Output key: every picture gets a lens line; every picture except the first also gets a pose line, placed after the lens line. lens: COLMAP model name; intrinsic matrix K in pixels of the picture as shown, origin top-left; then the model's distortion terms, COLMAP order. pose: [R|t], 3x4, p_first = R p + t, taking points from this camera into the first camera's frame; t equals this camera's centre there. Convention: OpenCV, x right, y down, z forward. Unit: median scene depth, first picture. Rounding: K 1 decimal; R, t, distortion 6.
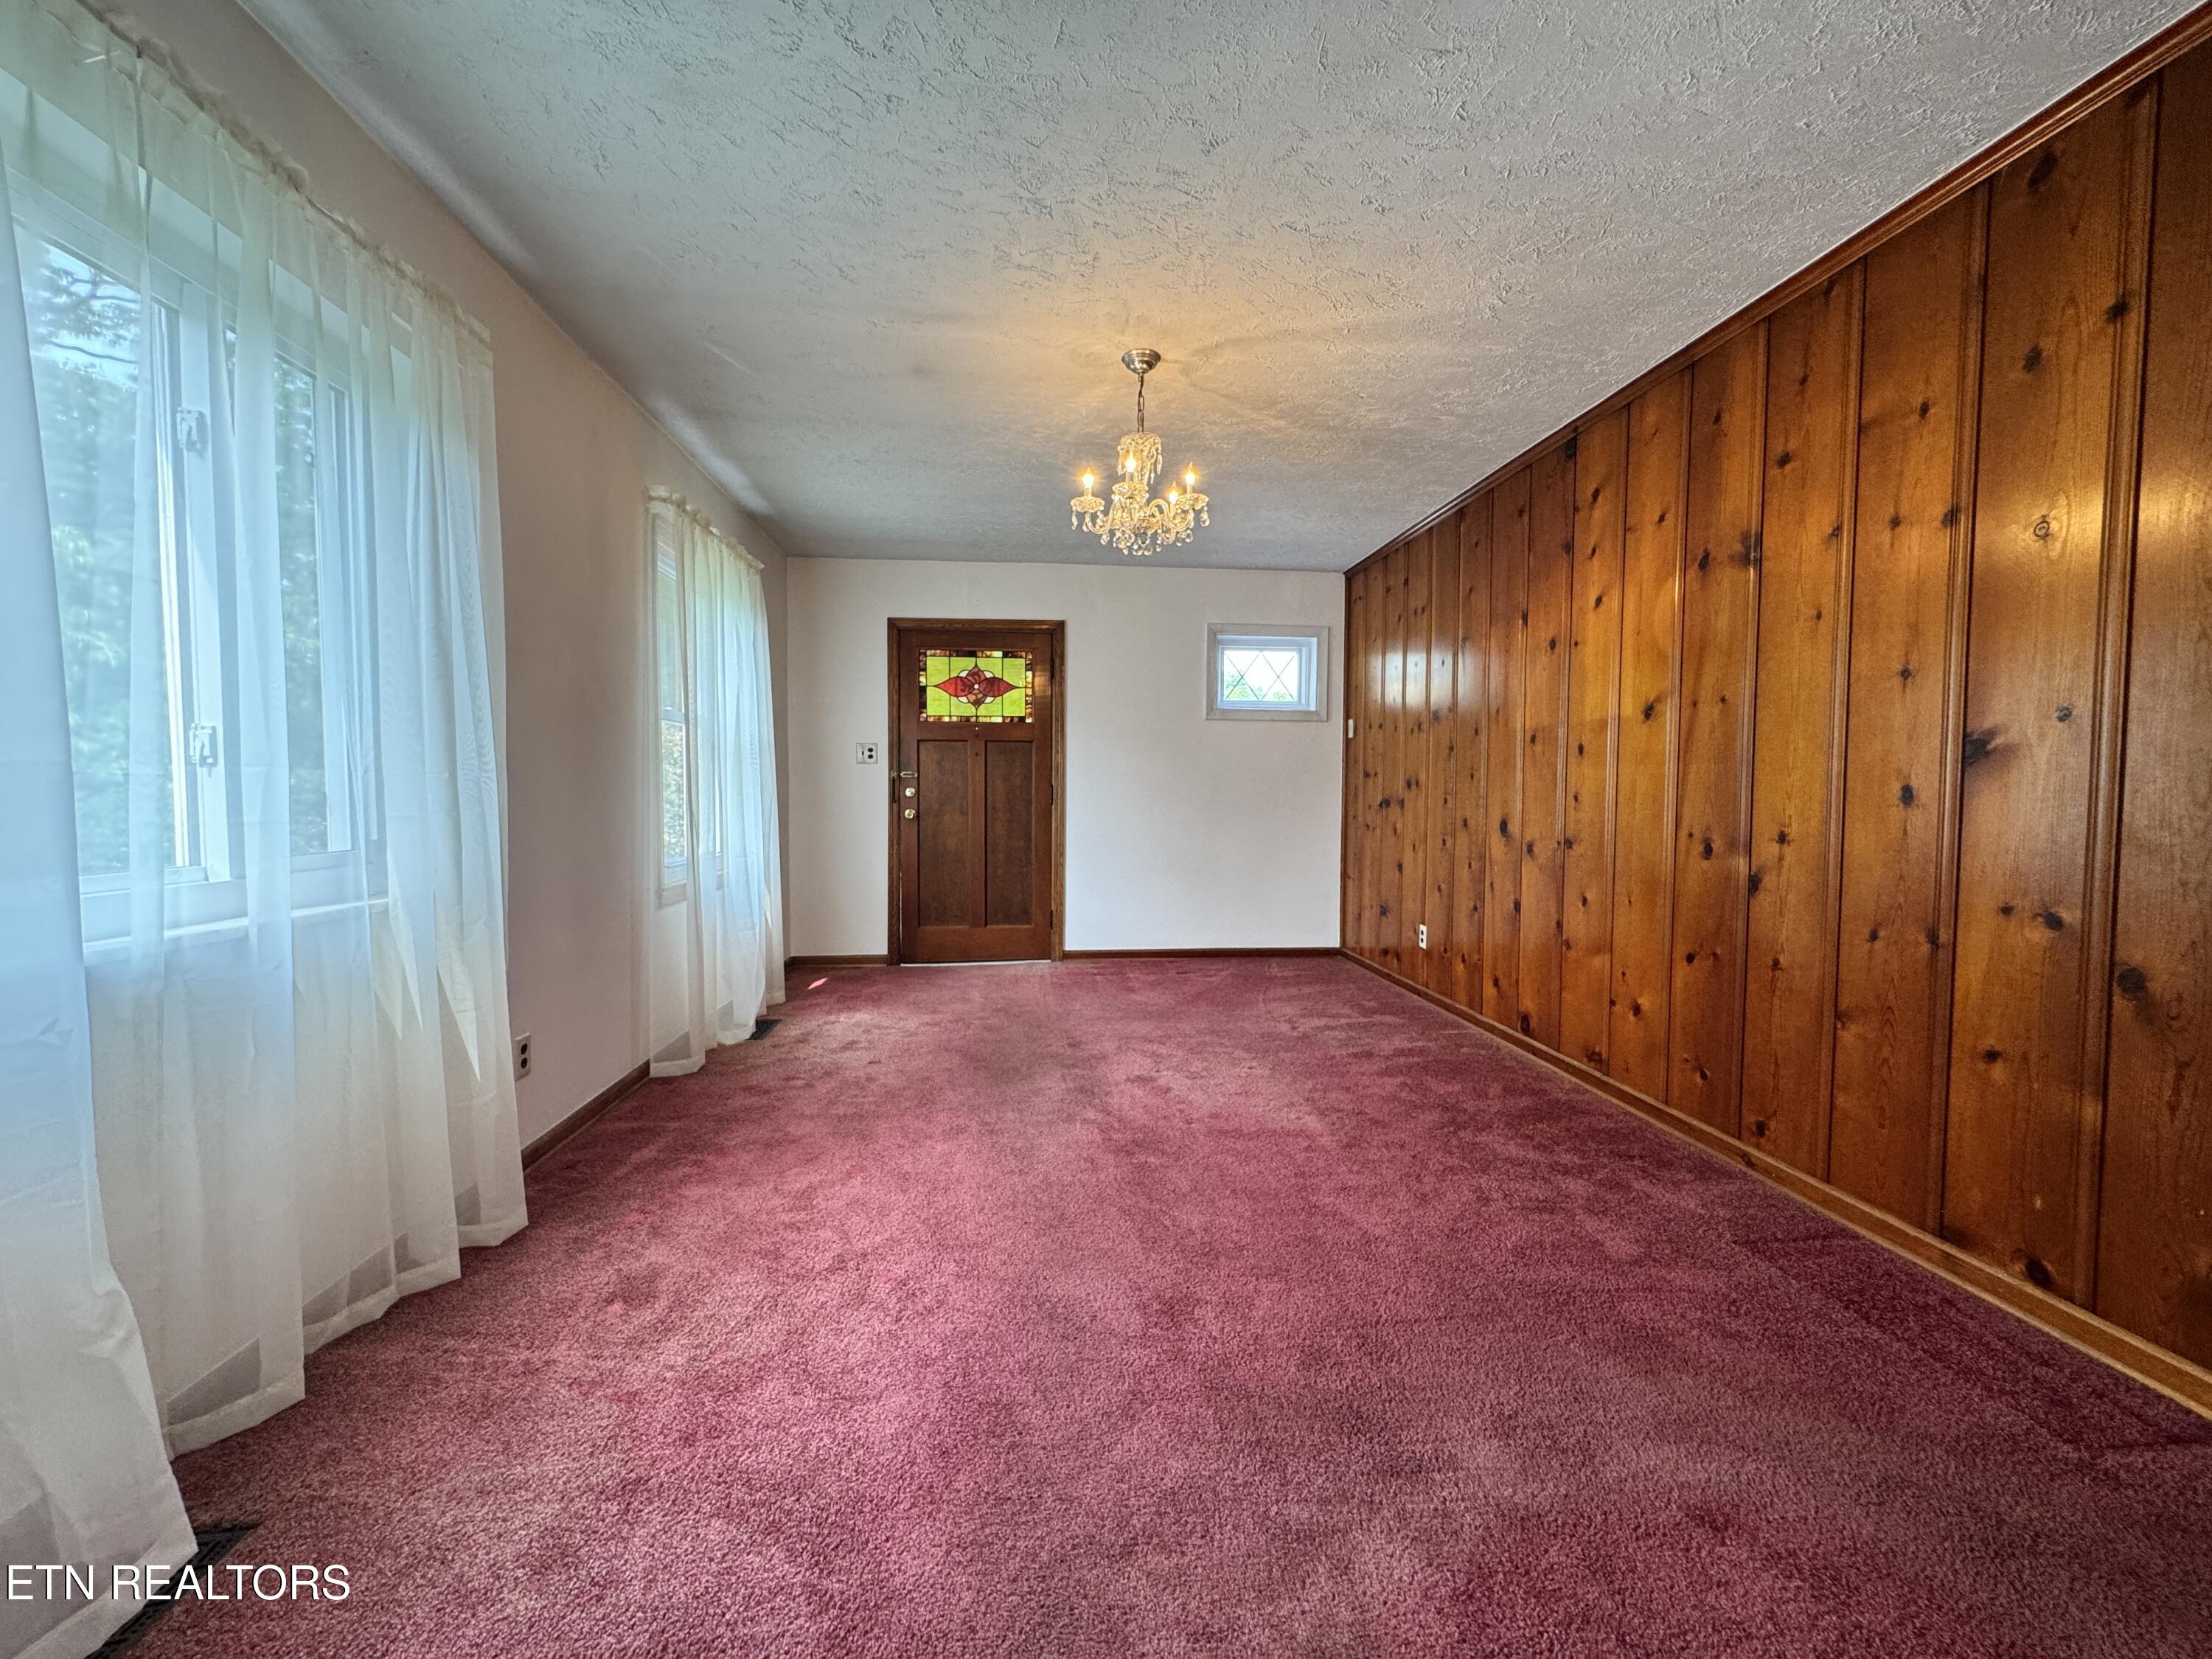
lens RADIAL K [[884.3, 0, 1105.9], [0, 884.3, 831.5], [0, 0, 1]] dist [-0.005473, 0.001099]
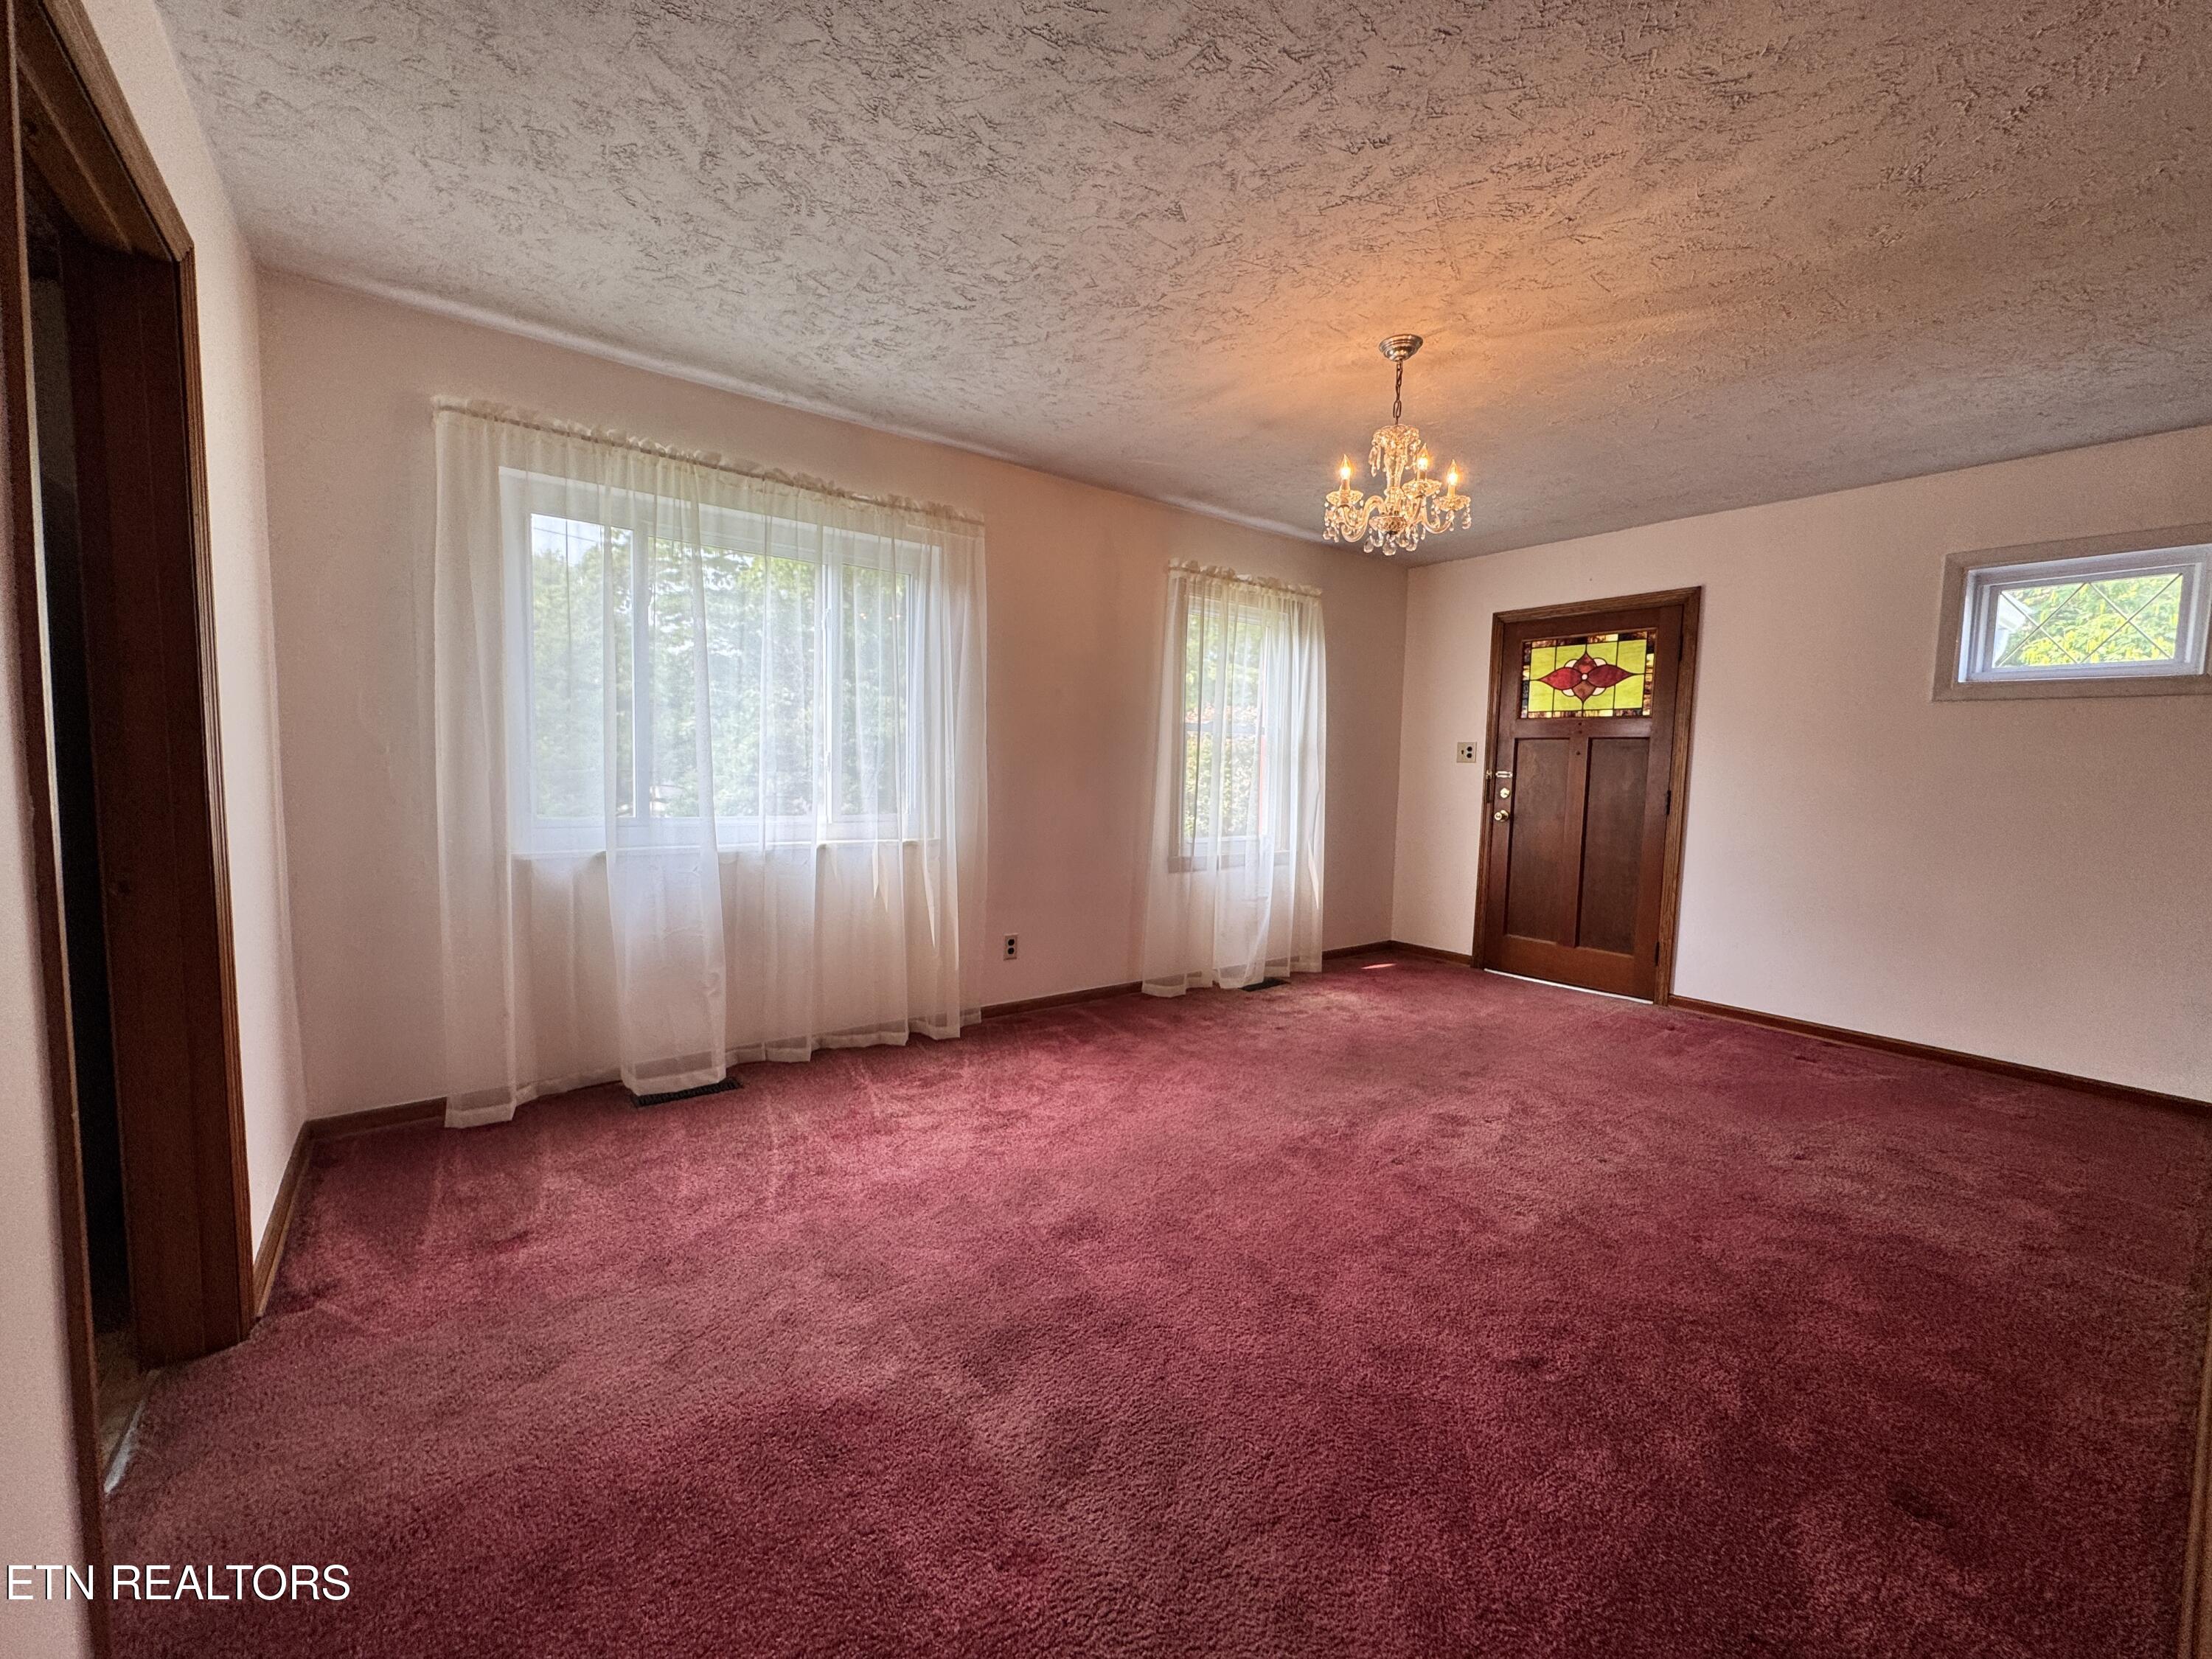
lens RADIAL K [[884.3, 0, 1107.9], [0, 884.3, 831.4], [0, 0, 1]] dist [-0.005473, 0.001099]
pose [[0.526834, 0.075505, -0.846608, 0.662025], [-0.063690, 0.996753, 0.049262, -0.040590], [0.847578, 0.027967, 0.529933, 0.231491]]
